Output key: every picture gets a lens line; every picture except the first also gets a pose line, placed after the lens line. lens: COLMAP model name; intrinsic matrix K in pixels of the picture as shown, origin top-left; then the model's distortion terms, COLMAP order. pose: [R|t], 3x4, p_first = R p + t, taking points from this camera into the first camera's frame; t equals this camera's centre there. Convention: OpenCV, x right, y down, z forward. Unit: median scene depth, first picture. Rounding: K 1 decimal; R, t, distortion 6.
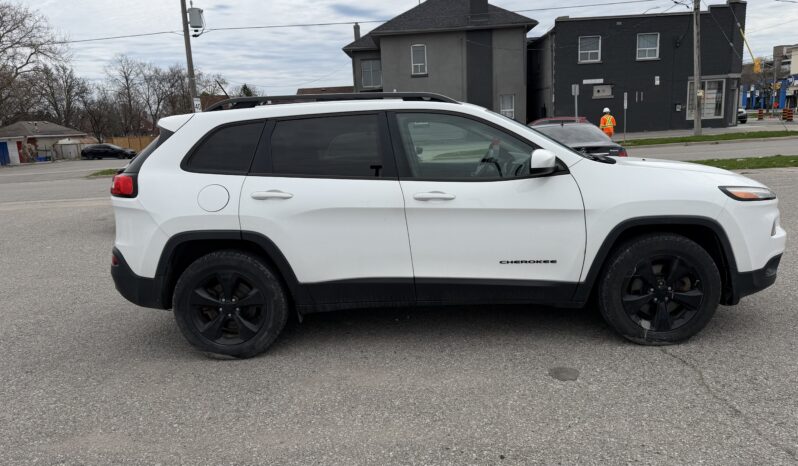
lens RADIAL K [[586.1, 0, 397.9], [0, 586.1, 232.1], [0, 0, 1]] dist [0.056547, -0.067852]
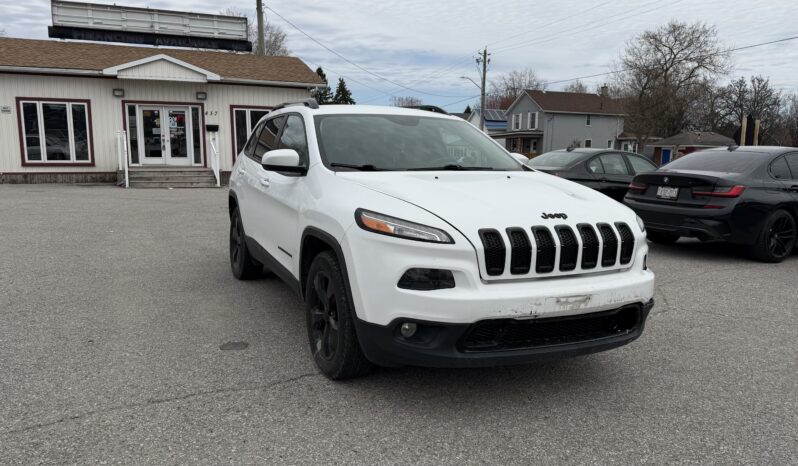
lens RADIAL K [[586.1, 0, 396.7], [0, 586.1, 234.9], [0, 0, 1]] dist [0.056547, -0.067852]
pose [[0.460761, 0.185651, -0.867890, 0.148476], [-0.198756, 0.974625, 0.102964, -0.015658], [0.864983, 0.125057, 0.485968, 0.075944]]
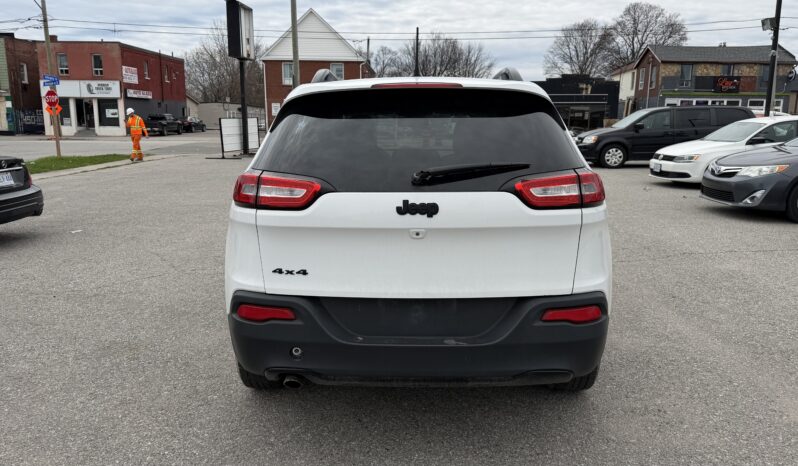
lens RADIAL K [[586.1, 0, 397.1], [0, 586.1, 236.8], [0, 0, 1]] dist [0.056547, -0.067852]
pose [[-0.020024, -0.145839, 0.989106, -0.135038], [0.182982, 0.972060, 0.147030, -0.019626], [-0.982912, 0.183933, 0.007222, 0.150913]]
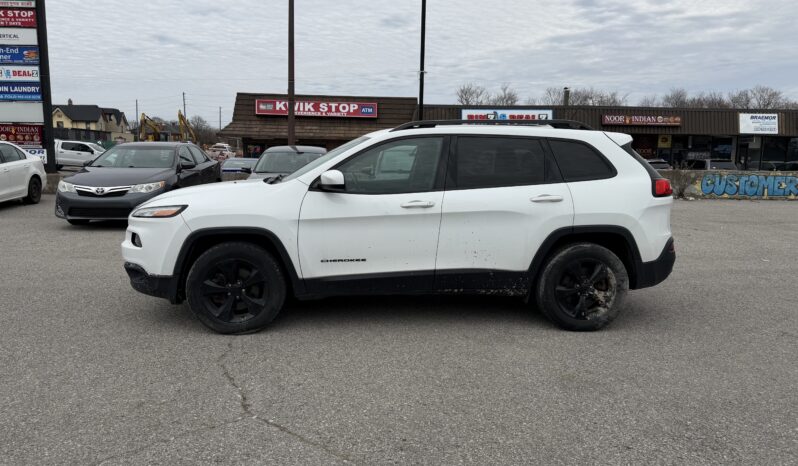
lens RADIAL K [[586.1, 0, 398.6], [0, 586.1, 235.2], [0, 0, 1]] dist [0.056547, -0.067852]
pose [[-0.990481, 0.048425, -0.128847, 0.033716], [0.004310, 0.946523, 0.322608, -0.056524], [0.137579, 0.318982, -0.937722, 0.309932]]
